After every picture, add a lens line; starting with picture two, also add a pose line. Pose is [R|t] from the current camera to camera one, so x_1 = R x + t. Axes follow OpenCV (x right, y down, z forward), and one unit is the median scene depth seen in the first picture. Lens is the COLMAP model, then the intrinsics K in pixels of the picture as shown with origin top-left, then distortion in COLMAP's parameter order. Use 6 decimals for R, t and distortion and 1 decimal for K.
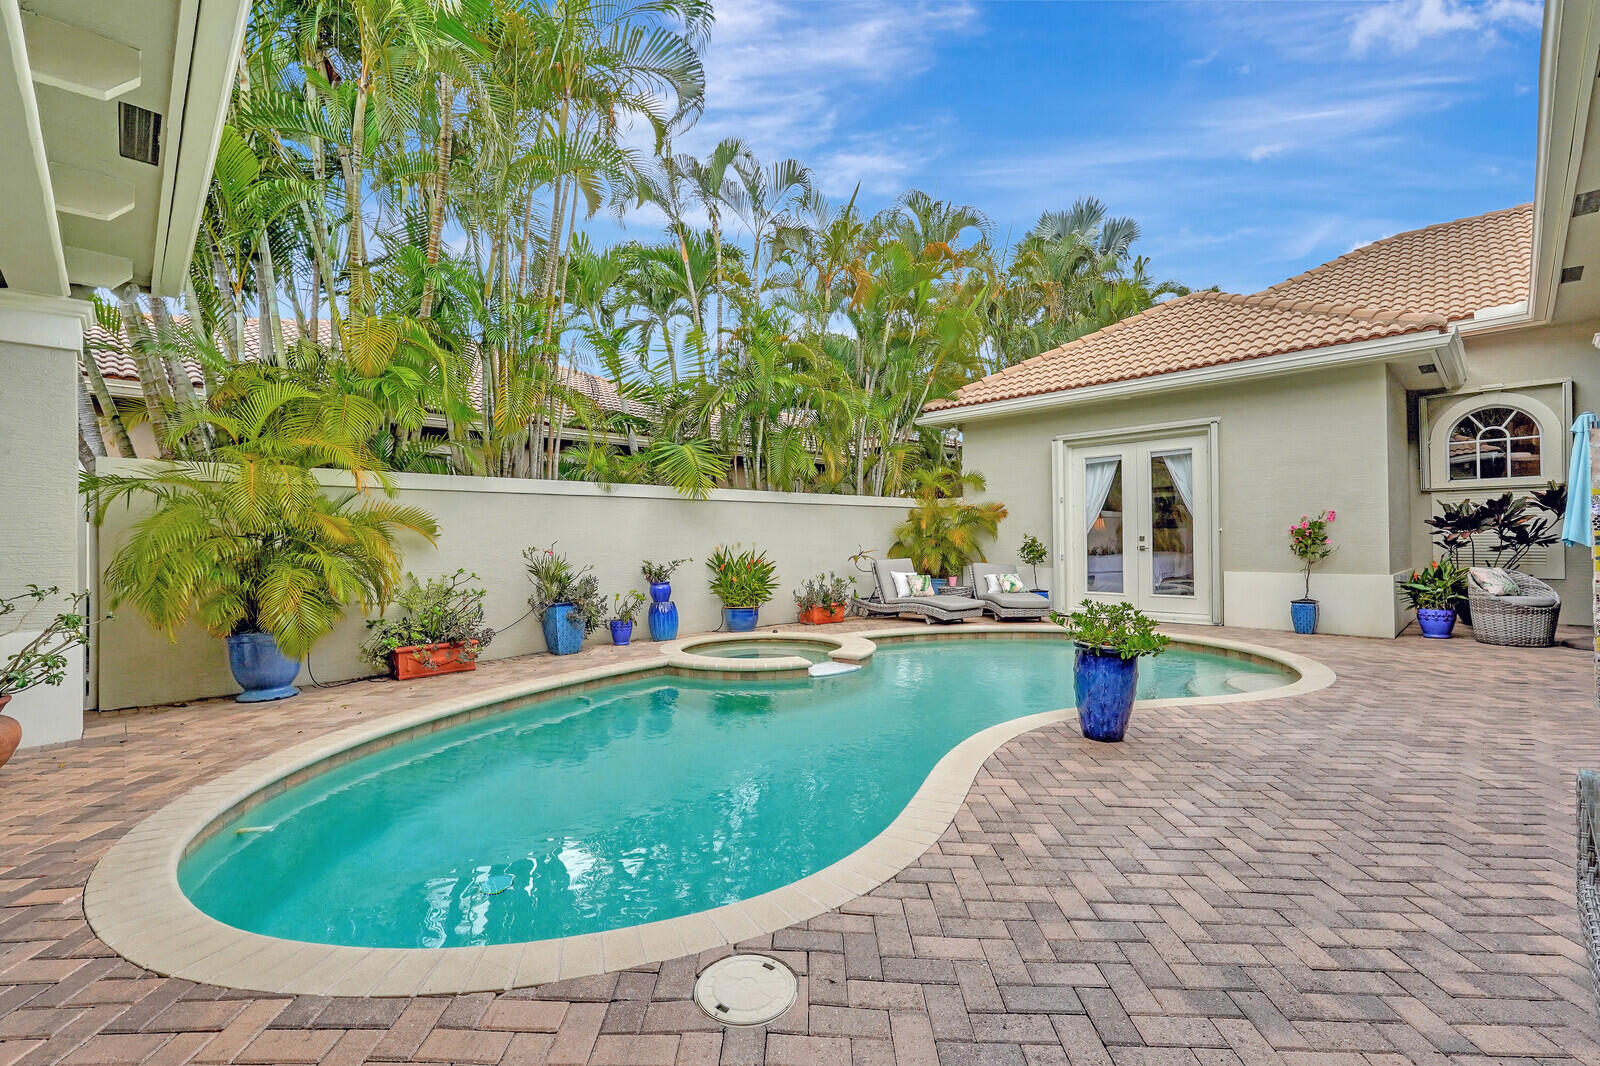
lens RADIAL K [[722.3, 0, 797.9], [0, 722.3, 530.7], [0, 0, 1]] dist [-0.013355, 0.007786]
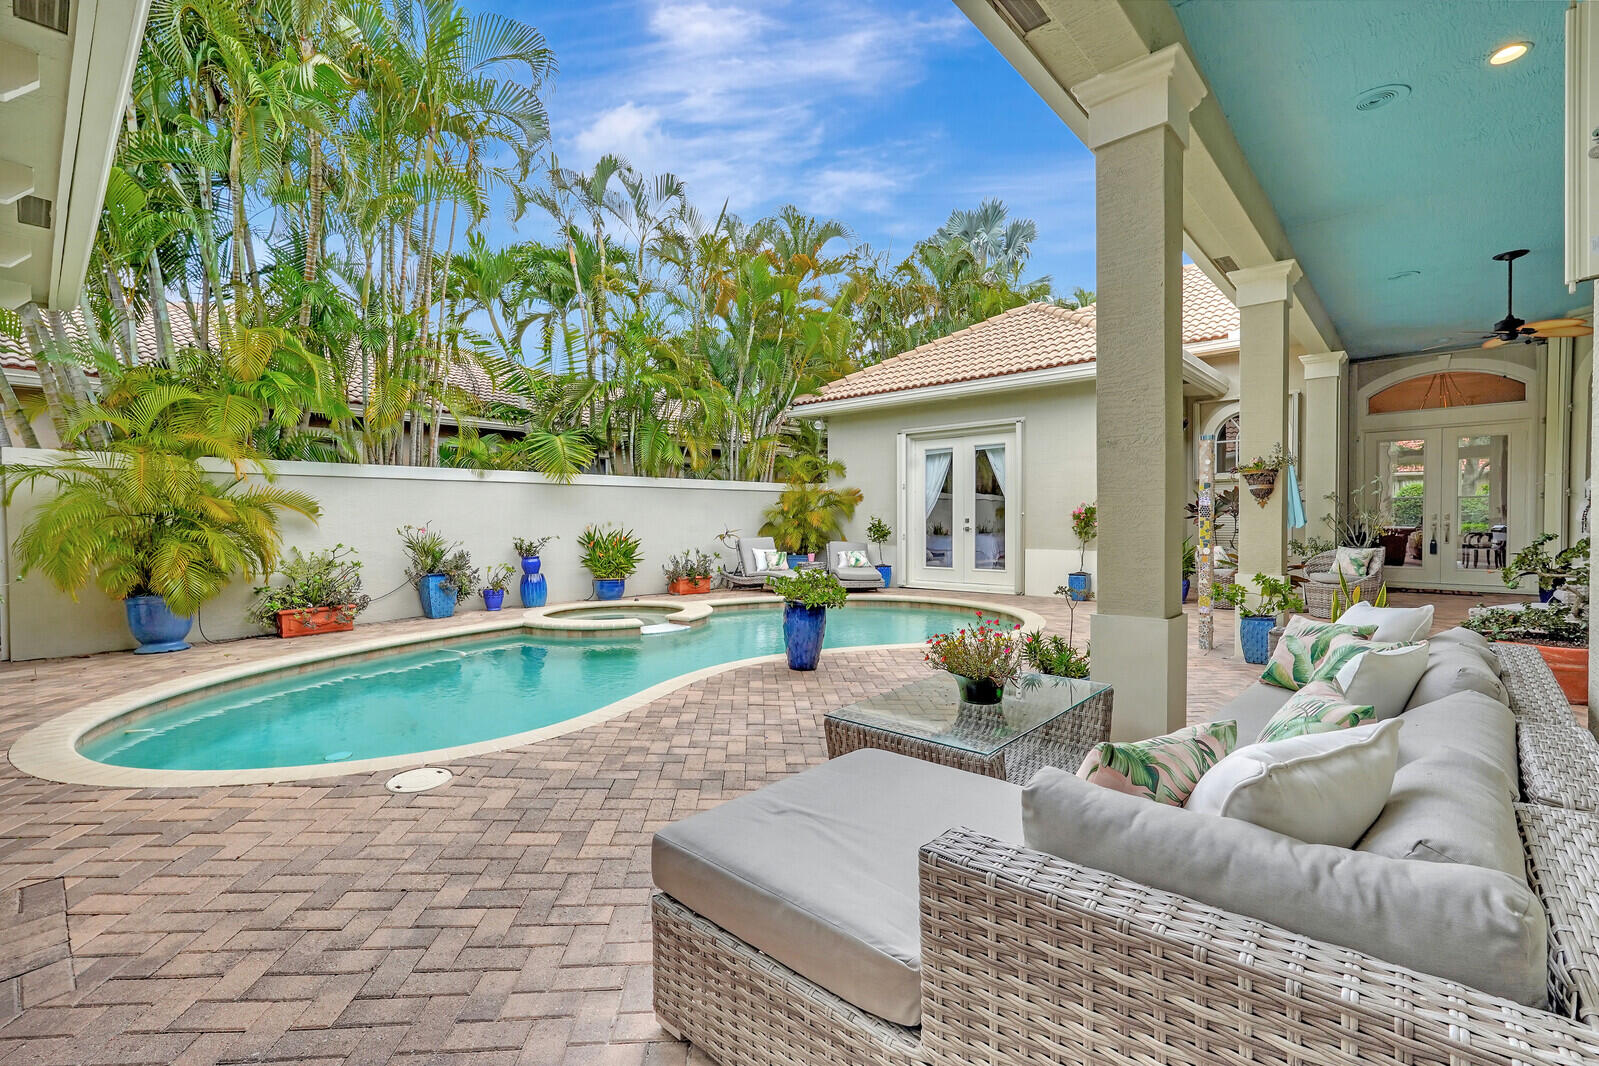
lens RADIAL K [[721.9, 0, 795.4], [0, 721.9, 531.7], [0, 0, 1]] dist [-0.013355, 0.007786]
pose [[0.997911, 0.004555, 0.064437, 0.167798], [-0.006466, 0.999544, 0.029484, -0.004927], [-0.064273, -0.029839, 0.997486, -0.179956]]
